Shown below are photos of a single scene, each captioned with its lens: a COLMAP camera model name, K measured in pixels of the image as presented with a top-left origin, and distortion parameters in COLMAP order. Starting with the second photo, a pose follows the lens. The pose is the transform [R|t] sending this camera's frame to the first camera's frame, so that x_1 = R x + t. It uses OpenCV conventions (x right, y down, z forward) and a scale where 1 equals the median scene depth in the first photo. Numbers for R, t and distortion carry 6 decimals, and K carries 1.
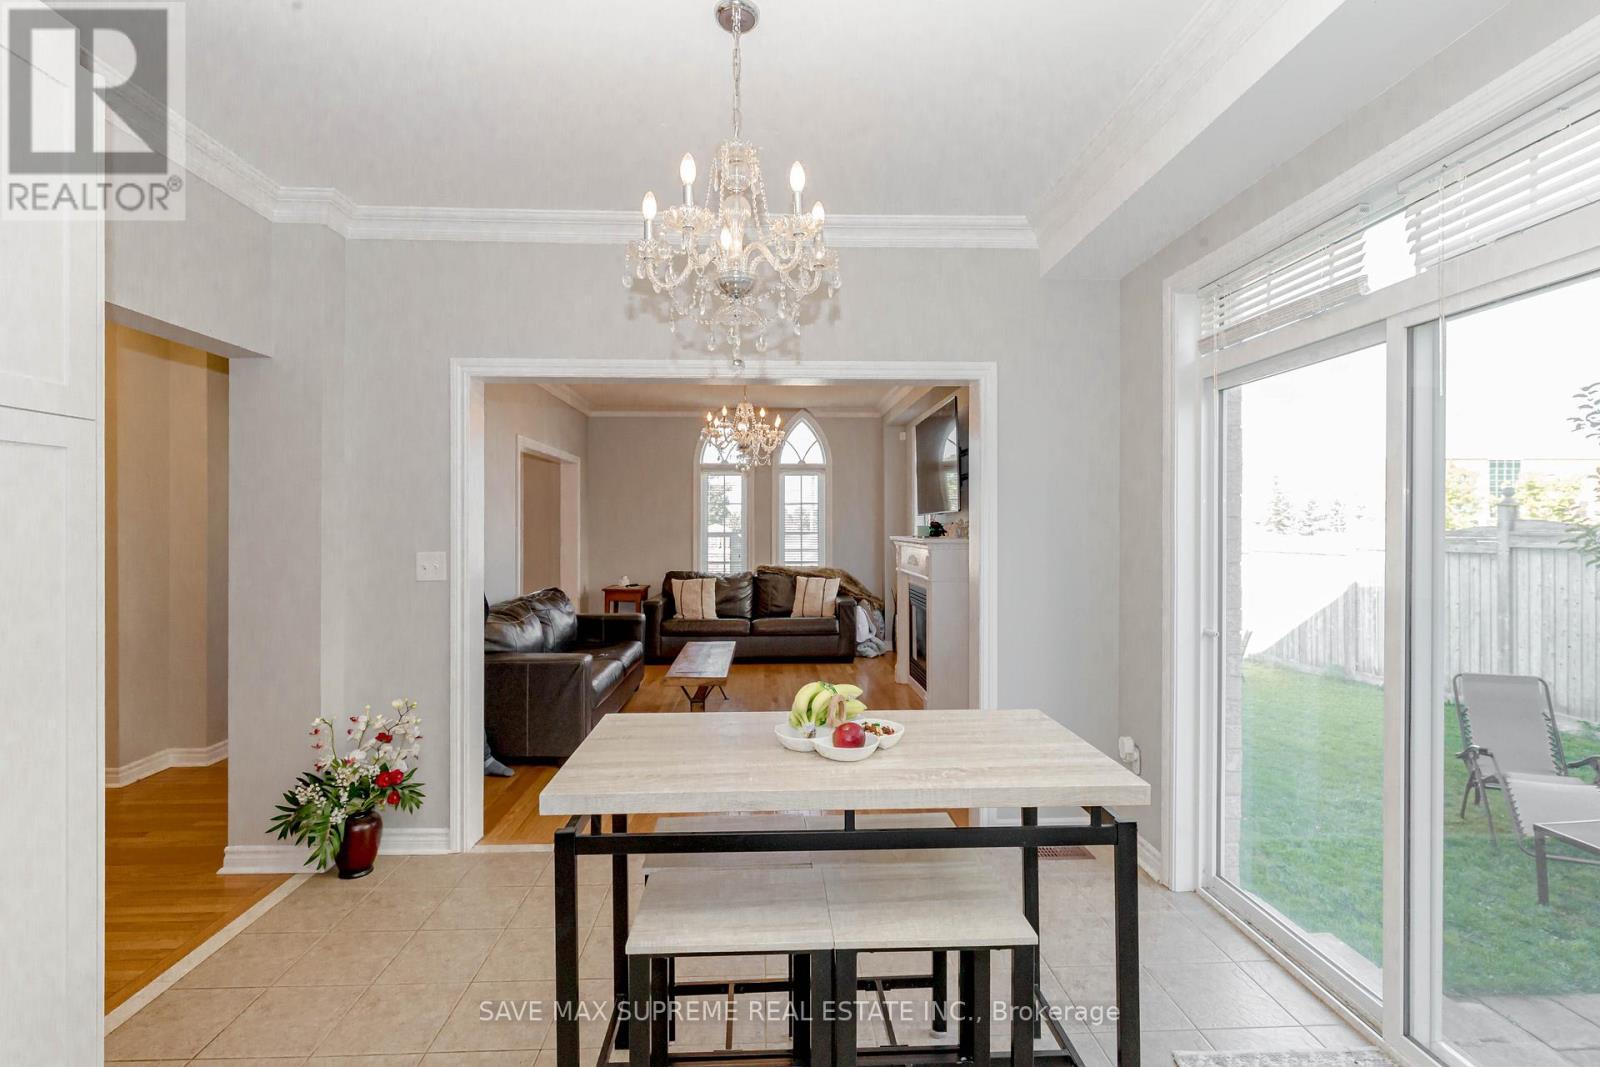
lens RADIAL K [[729.2, 0, 799.6], [0, 729.2, 523.6], [0, 0, 1]] dist [0.003863, -0.001216]
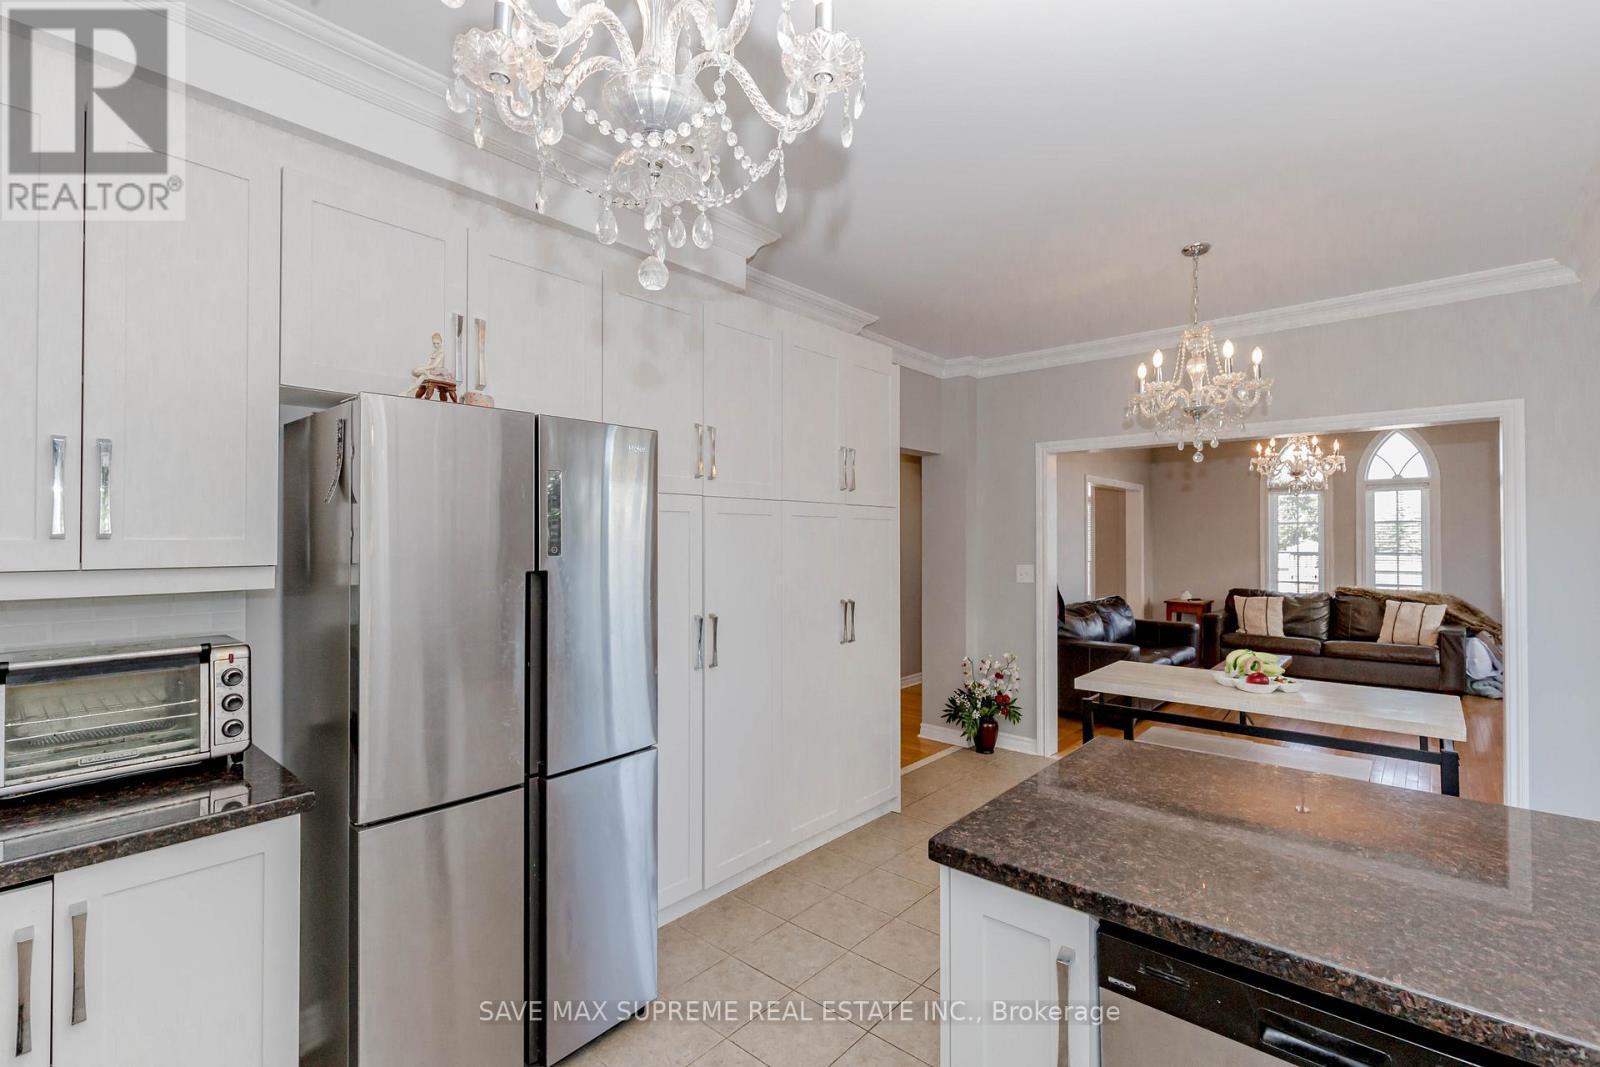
lens RADIAL K [[729.2, 0, 806.5], [0, 729.2, 530.2], [0, 0, 1]] dist [0.003863, -0.001216]
pose [[0.729691, -0.008015, -0.683730, 0.102224], [0.000987, 0.999943, -0.010668, -0.008804], [0.683776, 0.007110, 0.729657, -0.210476]]
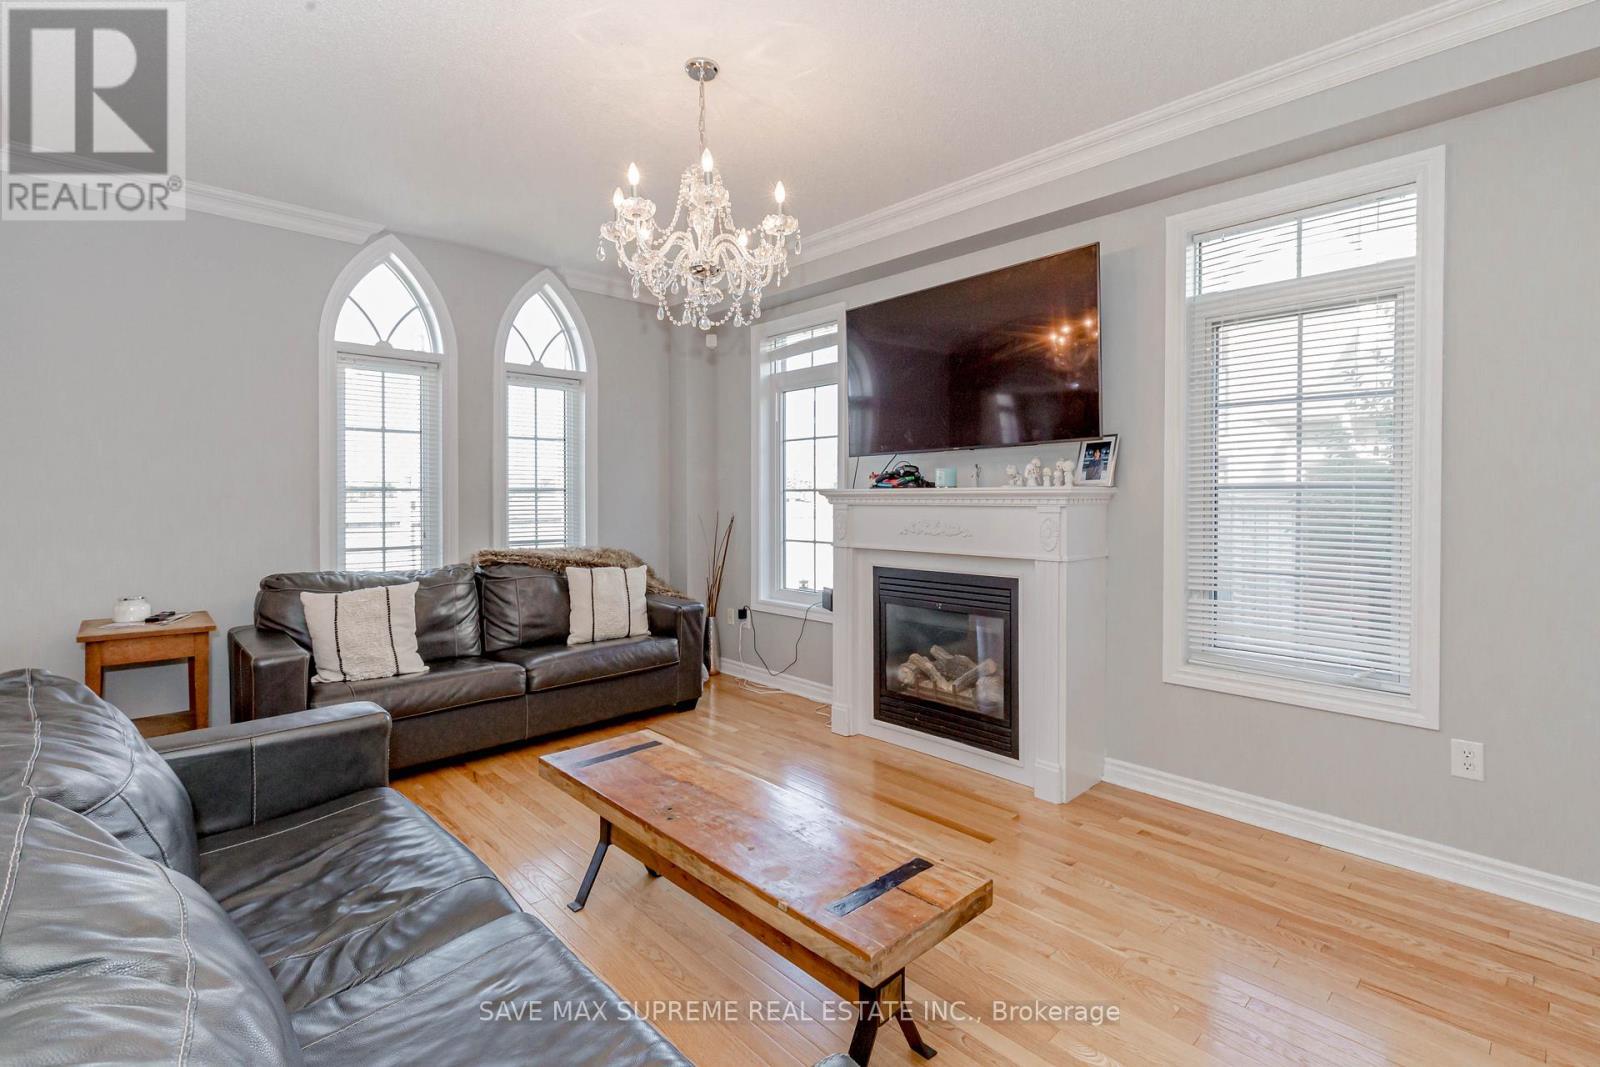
lens RADIAL K [[729.2, 0, 815.5], [0, 729.2, 500.3], [0, 0, 1]] dist [0.003863, -0.001216]
pose [[0.745263, -0.005250, 0.666749, -0.245627], [-0.000983, 0.999959, 0.008972, 0.018225], [-0.666769, -0.007342, 0.745228, 0.500830]]
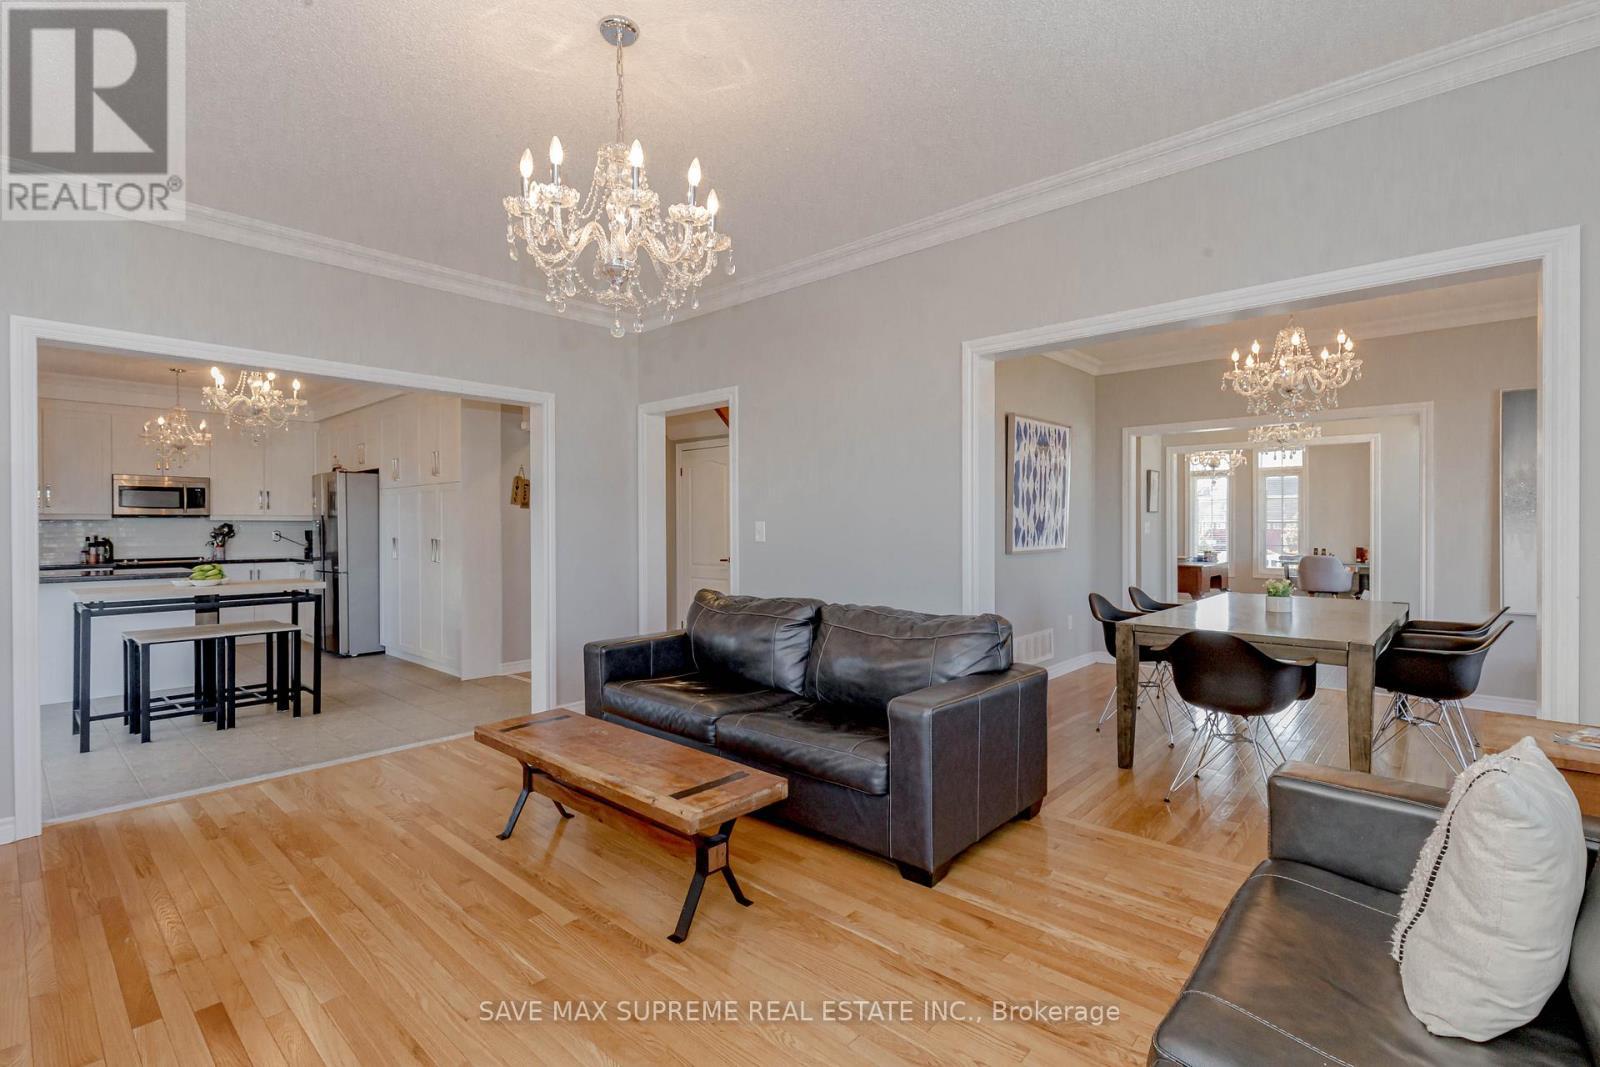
lens RADIAL K [[729.2, 0, 802.3], [0, 729.2, 536.9], [0, 0, 1]] dist [0.003863, -0.001216]
pose [[-0.702754, 0.012771, -0.711319, 0.097646], [0.004822, 0.999901, 0.013189, 0.021337], [0.711417, 0.005839, -0.702746, 1.044456]]
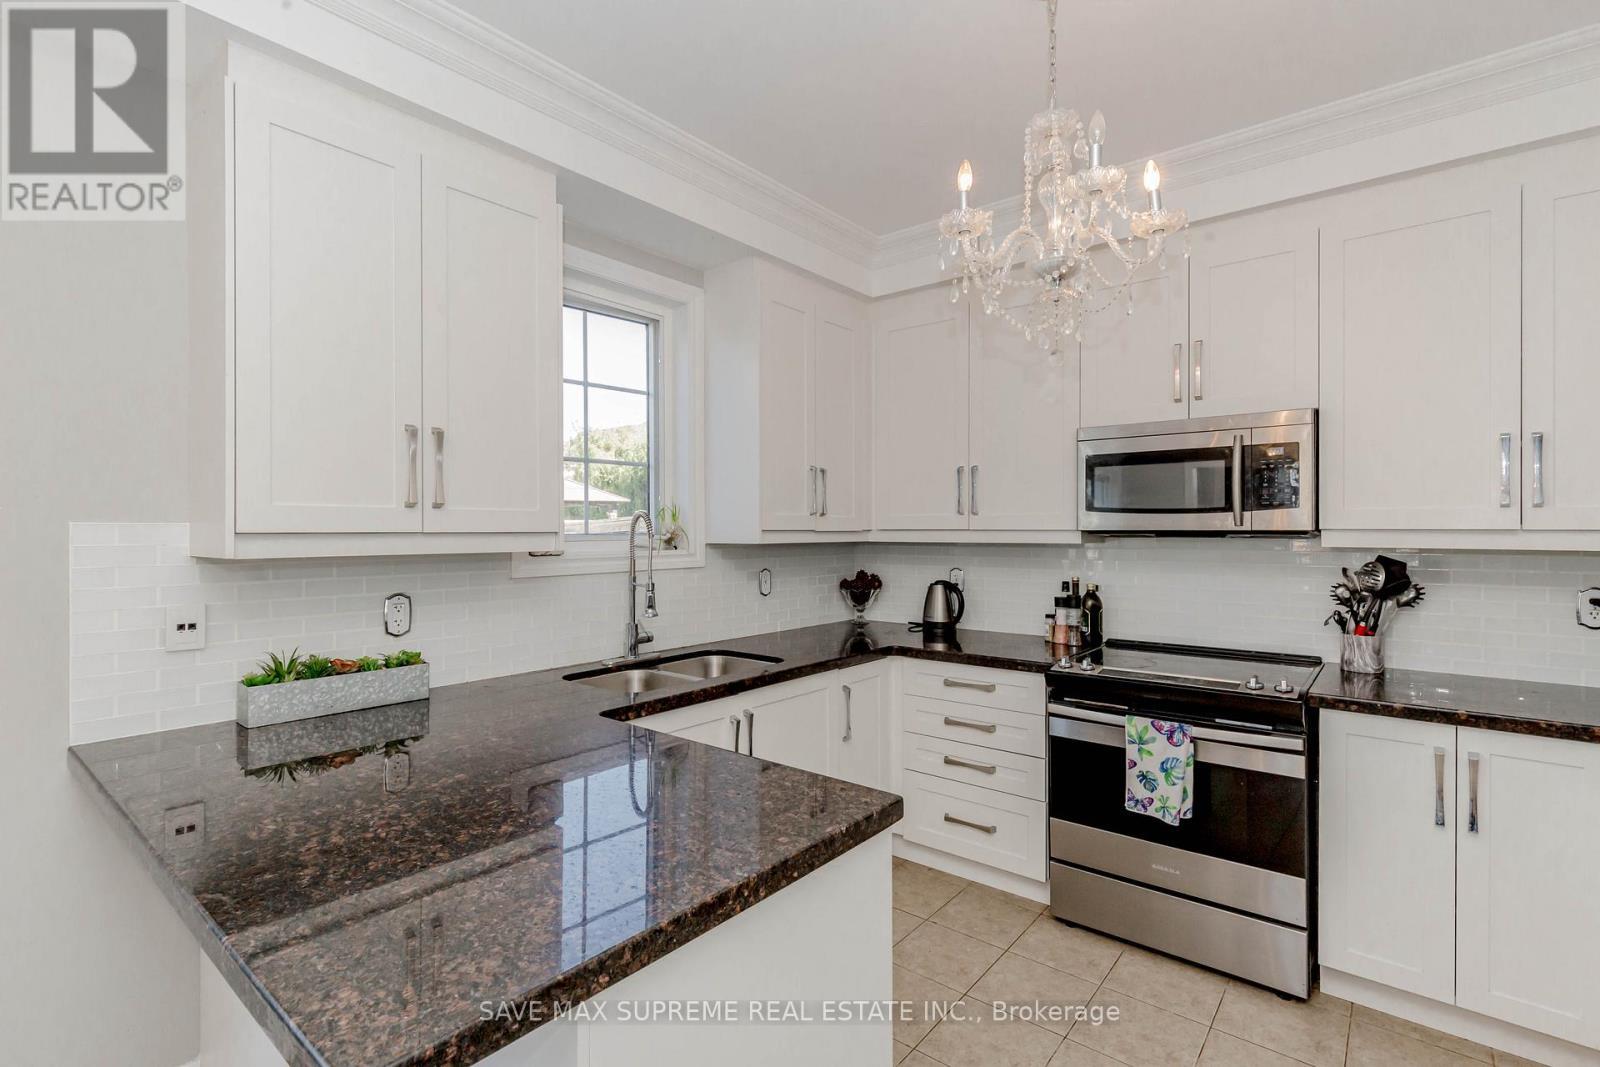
lens RADIAL K [[729.2, 0, 787.0], [0, 729.2, 526.3], [0, 0, 1]] dist [0.003863, -0.001216]
pose [[-0.730126, 0.007800, 0.683268, -0.099729], [0.002432, 0.999958, -0.008817, 0.000623], [-0.683308, -0.004776, -0.730115, 0.095643]]
